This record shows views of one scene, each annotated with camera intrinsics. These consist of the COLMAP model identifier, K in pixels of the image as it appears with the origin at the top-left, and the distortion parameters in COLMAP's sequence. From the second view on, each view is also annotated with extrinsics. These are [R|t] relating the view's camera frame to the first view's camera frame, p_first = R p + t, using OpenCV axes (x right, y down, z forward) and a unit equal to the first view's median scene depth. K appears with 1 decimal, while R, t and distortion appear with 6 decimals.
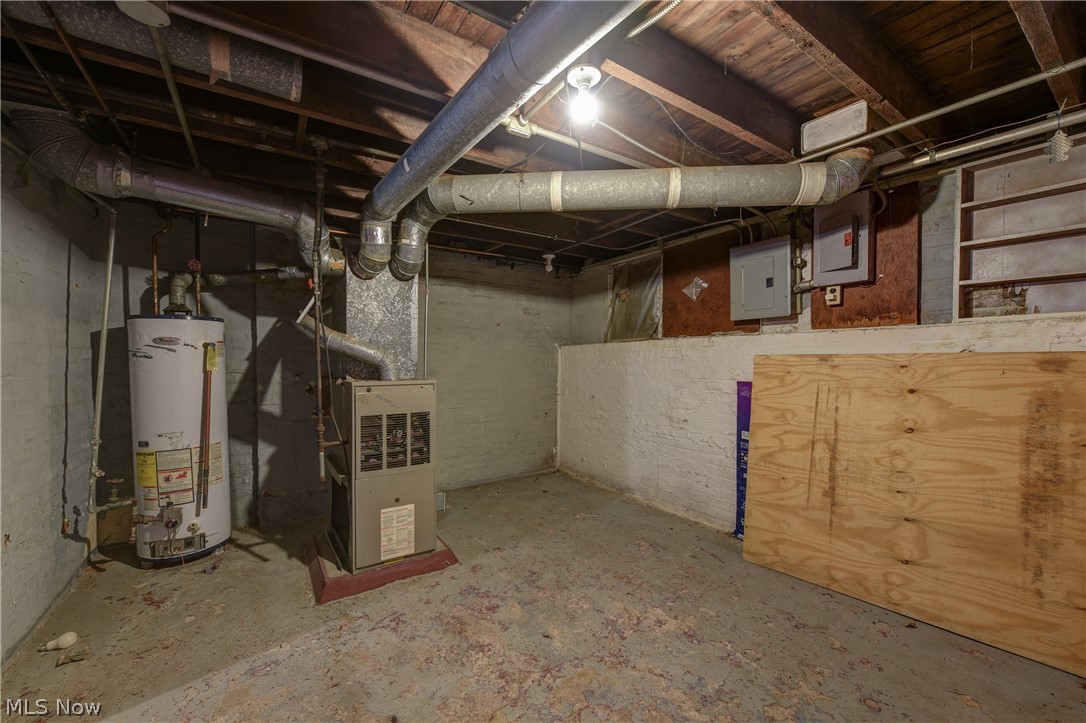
lens RADIAL K [[430.7, 0, 541.9], [0, 430.7, 365.2], [0, 0, 1]] dist [-0.002584, -0.001244]
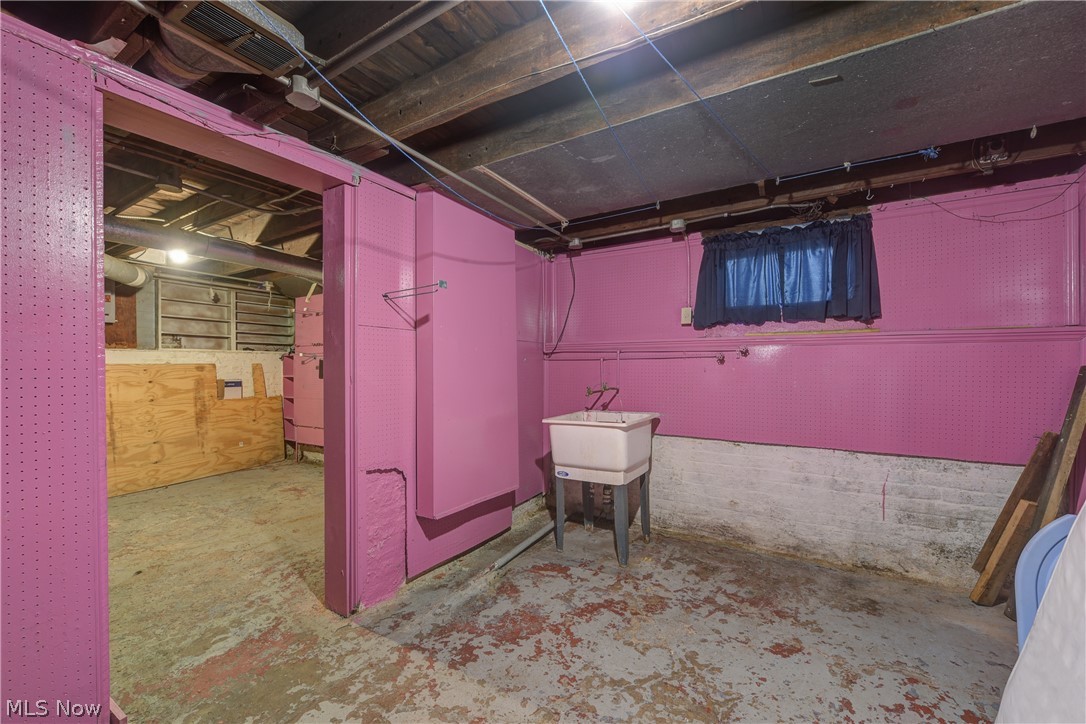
lens RADIAL K [[430.7, 0, 541.2], [0, 430.7, 366.2], [0, 0, 1]] dist [-0.002584, -0.001244]
pose [[-0.428237, 0.005873, 0.903647, -1.960820], [0.020686, 0.999781, 0.003306, 0.018072], [-0.903430, 0.020108, -0.428265, 0.192637]]
